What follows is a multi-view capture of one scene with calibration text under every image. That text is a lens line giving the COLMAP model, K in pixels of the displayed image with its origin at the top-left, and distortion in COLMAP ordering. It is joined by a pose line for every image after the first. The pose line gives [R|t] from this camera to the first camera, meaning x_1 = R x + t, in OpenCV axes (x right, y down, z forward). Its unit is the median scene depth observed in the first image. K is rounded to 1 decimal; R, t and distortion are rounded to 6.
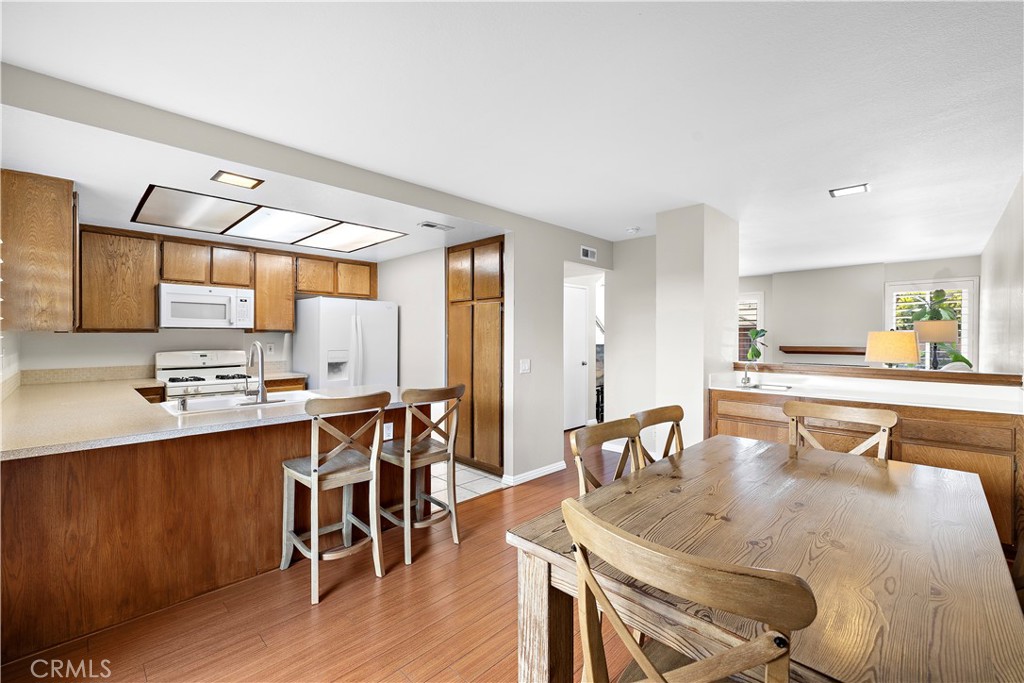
lens RADIAL K [[433.0, 0, 516.9], [0, 433.0, 338.5], [0, 0, 1]] dist [-0.000295, -0.000080]
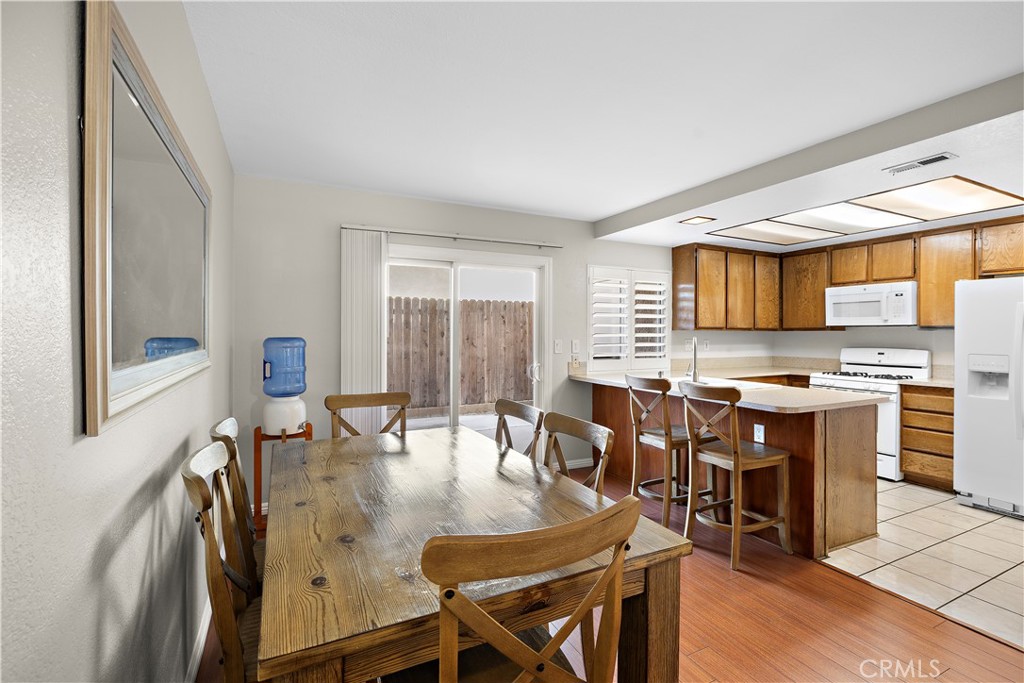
lens RADIAL K [[465.4, 0, 511.6], [0, 465.4, 337.5], [0, 0, 1]] dist [-0.000132, 0.000014]
pose [[-0.333206, 0.007508, -0.942824, 0.602669], [-0.009174, 0.999895, 0.011204, -0.001458], [0.942810, 0.012383, -0.333102, 0.590486]]
